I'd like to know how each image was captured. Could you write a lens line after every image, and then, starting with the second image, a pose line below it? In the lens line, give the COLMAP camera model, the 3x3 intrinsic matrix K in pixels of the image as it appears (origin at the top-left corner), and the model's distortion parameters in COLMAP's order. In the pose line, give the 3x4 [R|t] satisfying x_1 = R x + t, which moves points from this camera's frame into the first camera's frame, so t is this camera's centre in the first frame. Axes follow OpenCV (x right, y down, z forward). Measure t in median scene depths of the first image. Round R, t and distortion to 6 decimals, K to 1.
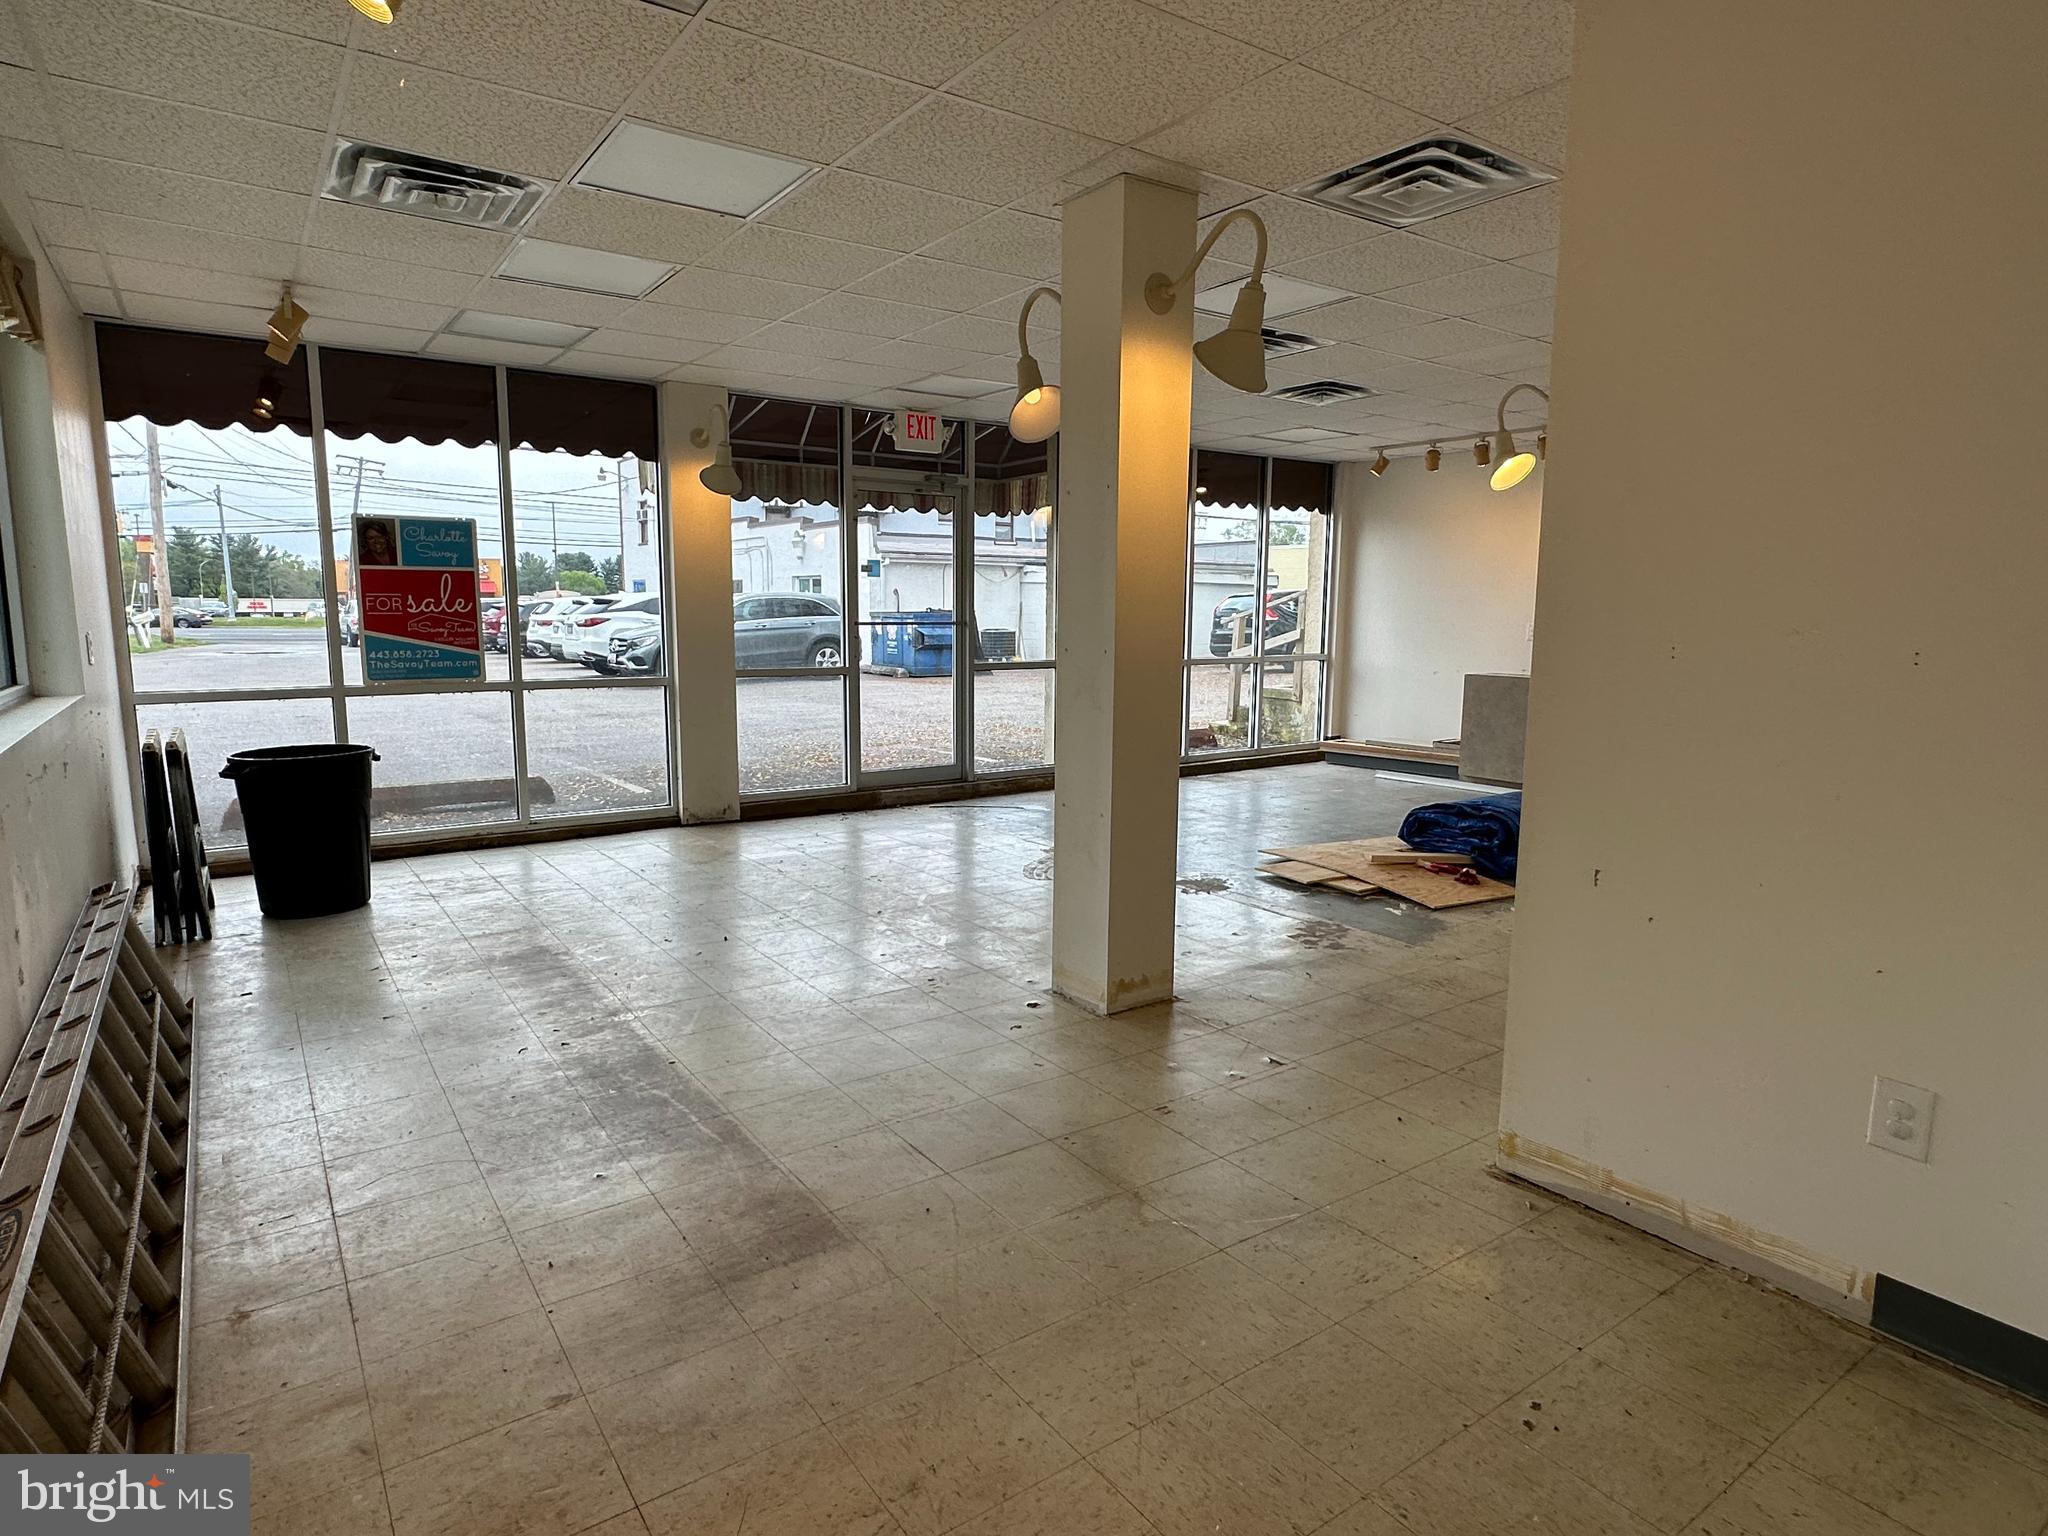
lens RADIAL K [[1130.2, 0, 1017.1], [0, 1130.2, 760.0], [0, 0, 1]] dist [-0.004306, 0.000429]
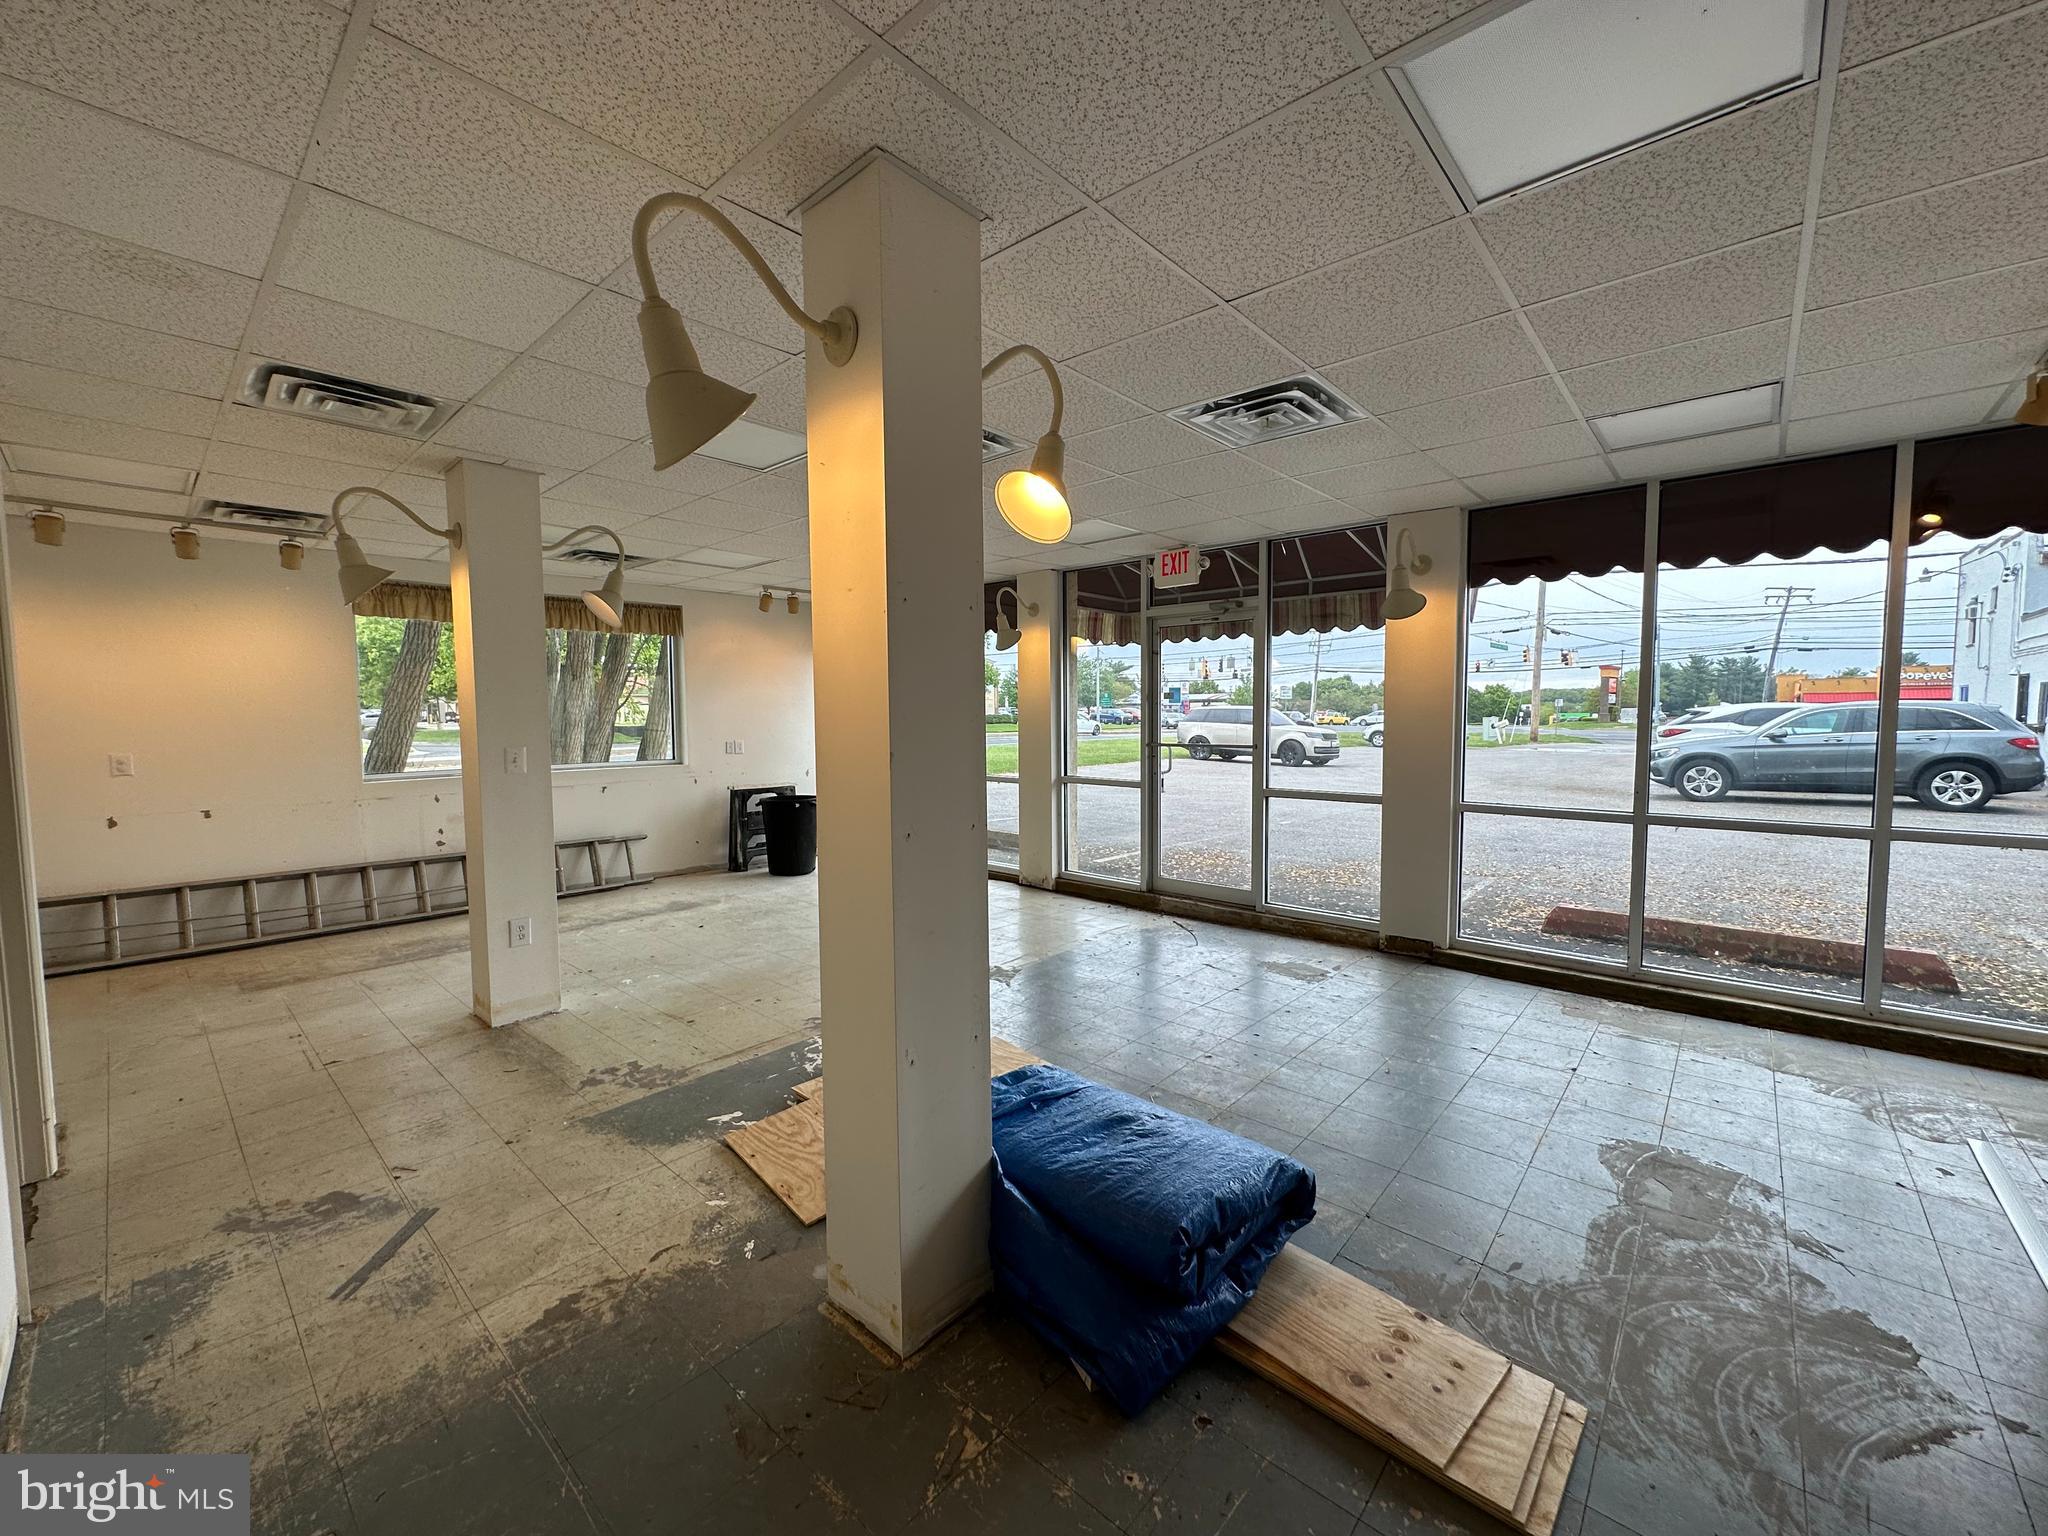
lens RADIAL K [[812.7, 0, 1024.4], [0, 812.7, 763.0], [0, 0, 1]] dist [-0.003147, 0.000911]
pose [[0.234100, 0.051797, -0.970832, 1.041904], [-0.123730, 0.992047, 0.023094, -0.177369], [0.964307, 0.114714, 0.238648, 1.150563]]
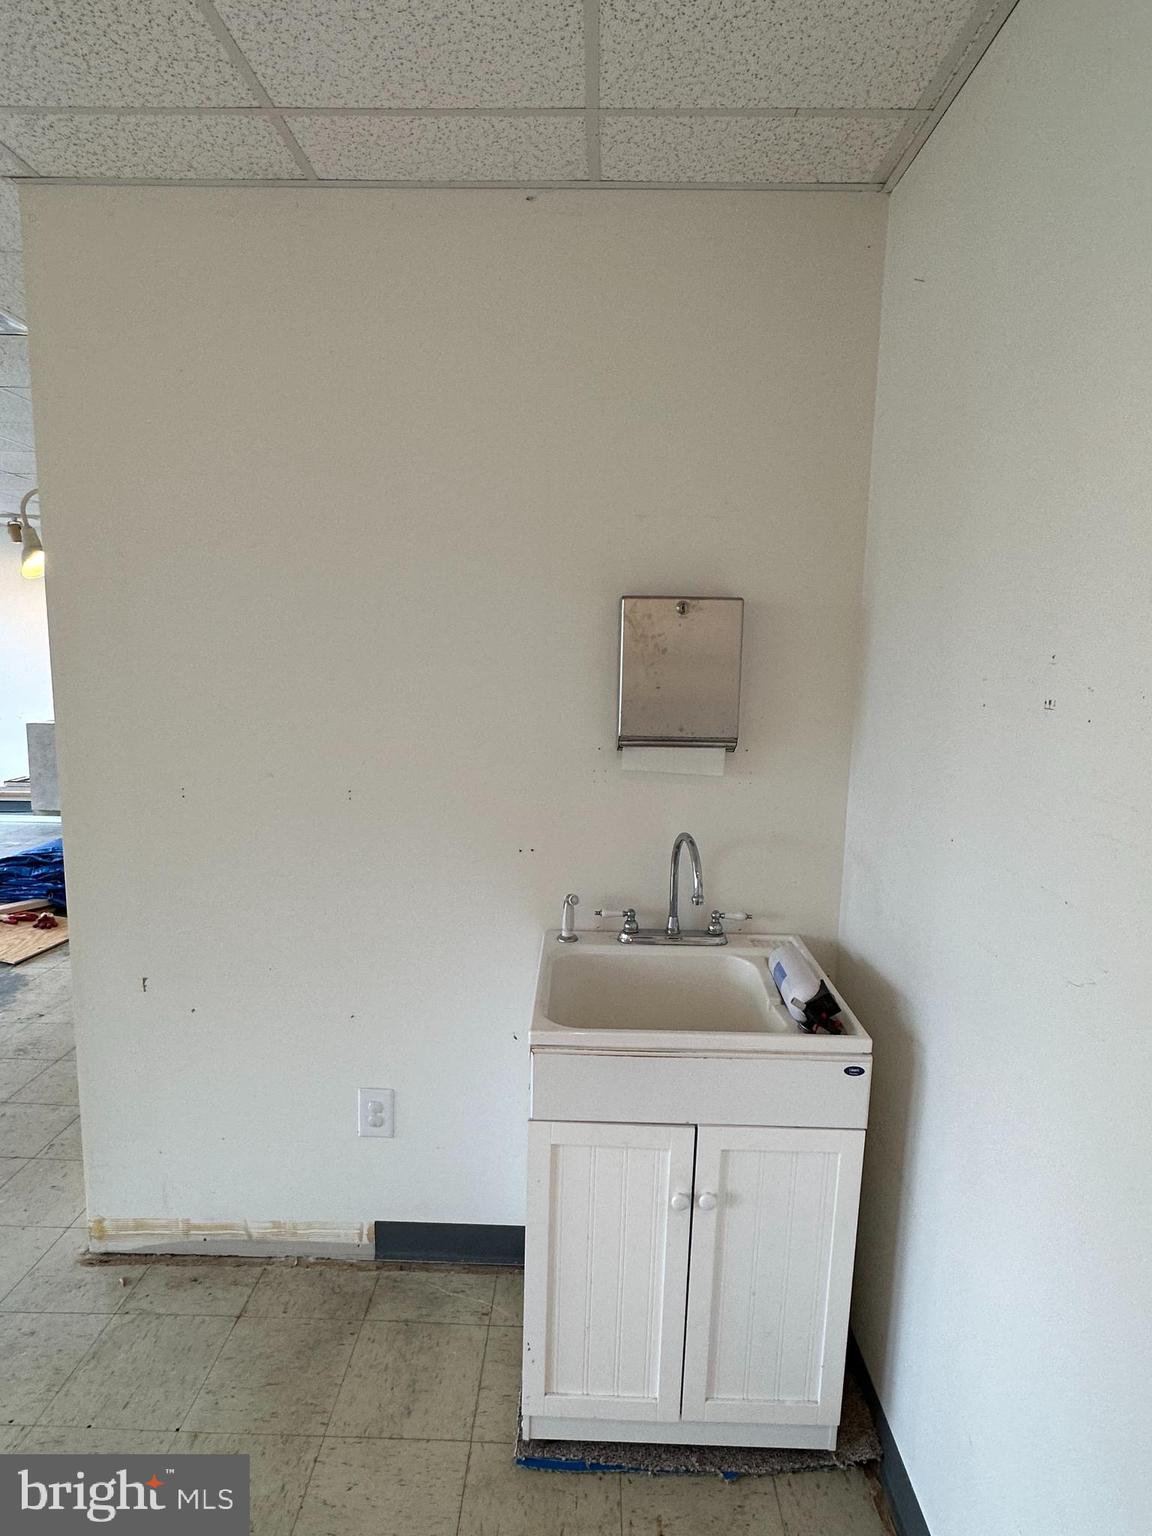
lens RADIAL K [[847.6, 0, 577.4], [0, 847.6, 771.9], [0, 0, 1]] dist [-0.004306, 0.000429]
pose [[0.588285, -0.111379, 0.800947, 0.057048], [0.088363, 0.993392, 0.073238, -0.074210], [-0.803812, 0.027689, 0.594239, 0.067503]]
